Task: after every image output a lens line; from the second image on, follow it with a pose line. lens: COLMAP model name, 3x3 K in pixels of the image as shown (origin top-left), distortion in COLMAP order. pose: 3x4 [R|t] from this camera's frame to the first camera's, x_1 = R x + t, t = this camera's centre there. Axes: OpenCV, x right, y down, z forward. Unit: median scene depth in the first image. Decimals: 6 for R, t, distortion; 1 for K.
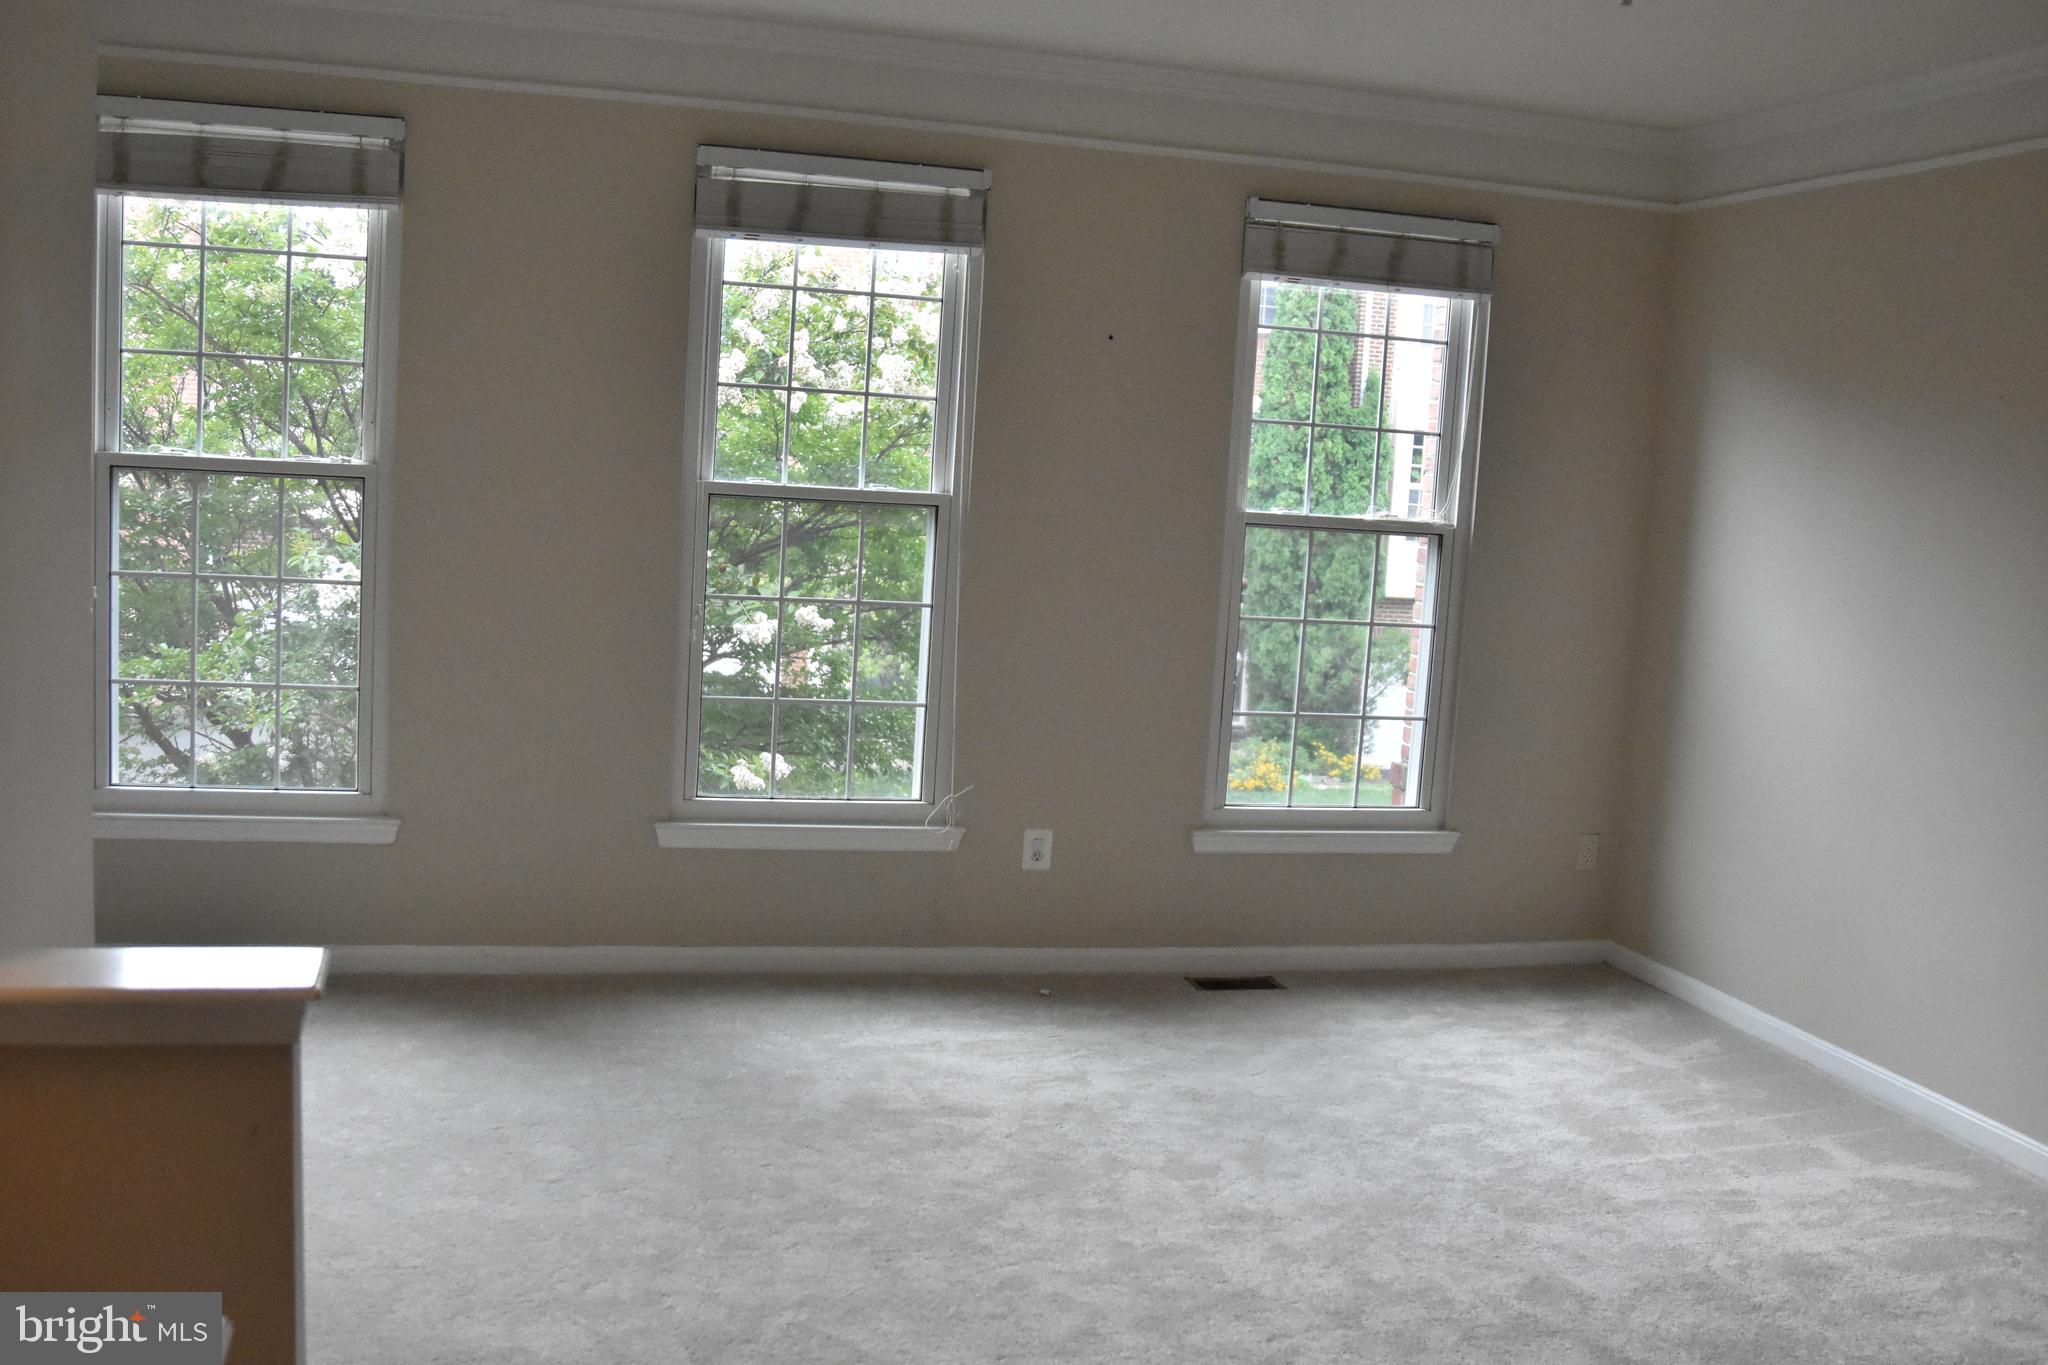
lens RADIAL K [[1942.5, 0, 1009.9], [0, 1942.5, 692.5], [0, 0, 1]] dist [-0.136447, 0.122379]
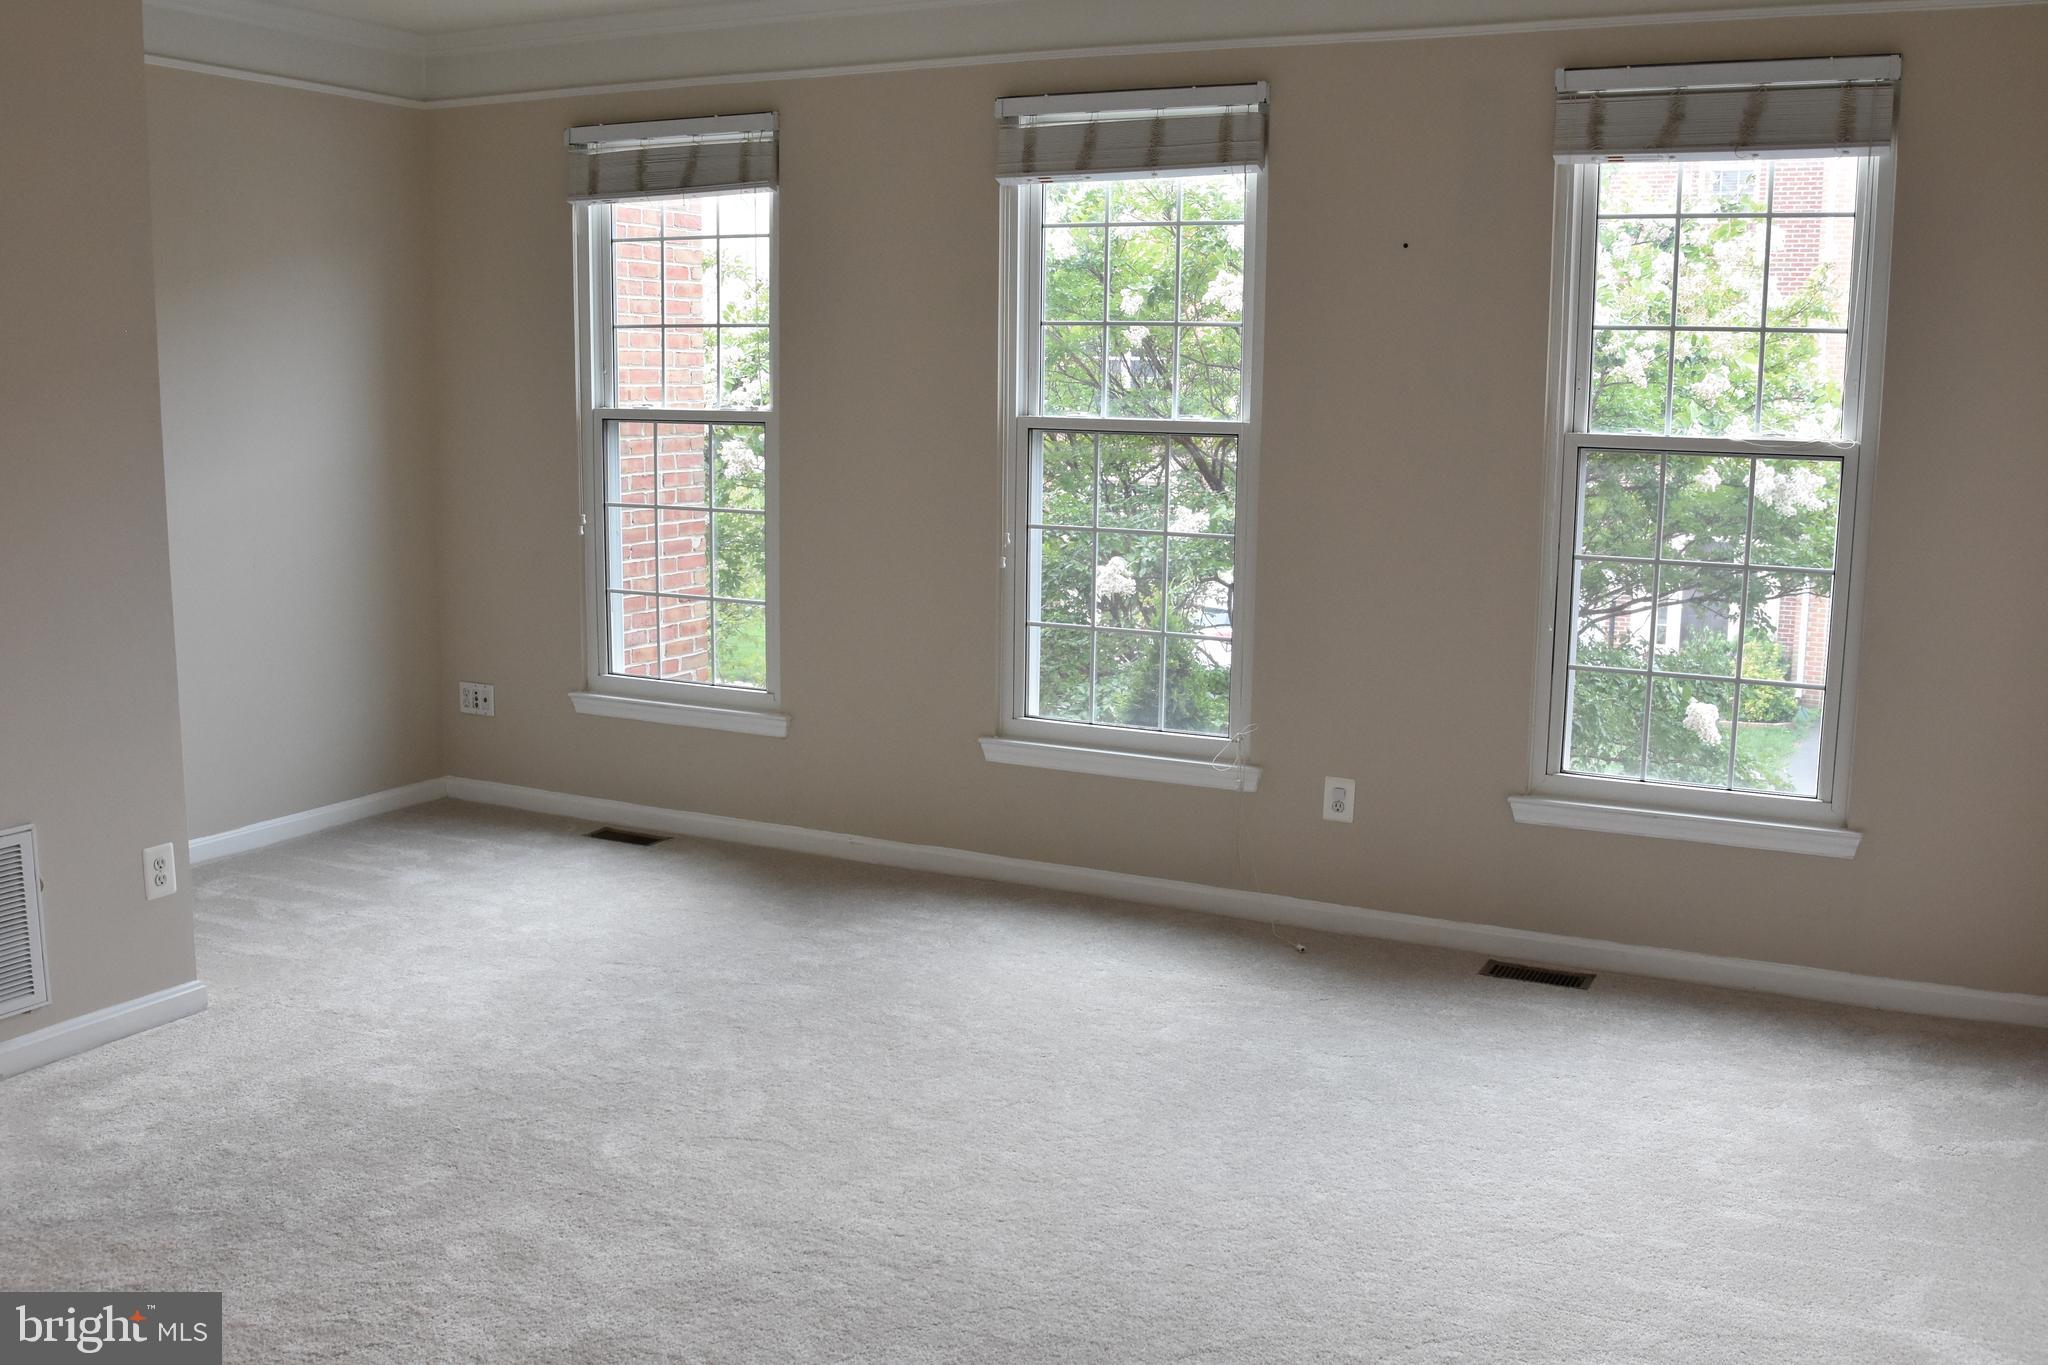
lens RADIAL K [[1981.3, 0, 1022.8], [0, 1981.3, 712.5], [0, 0, 1]] dist [-0.144831, 0.127668]
pose [[0.740412, 0.063882, -0.669111, 0.545828], [-0.045881, 0.997955, 0.044507, 0.003425], [0.670586, -0.002254, 0.741829, 0.192180]]
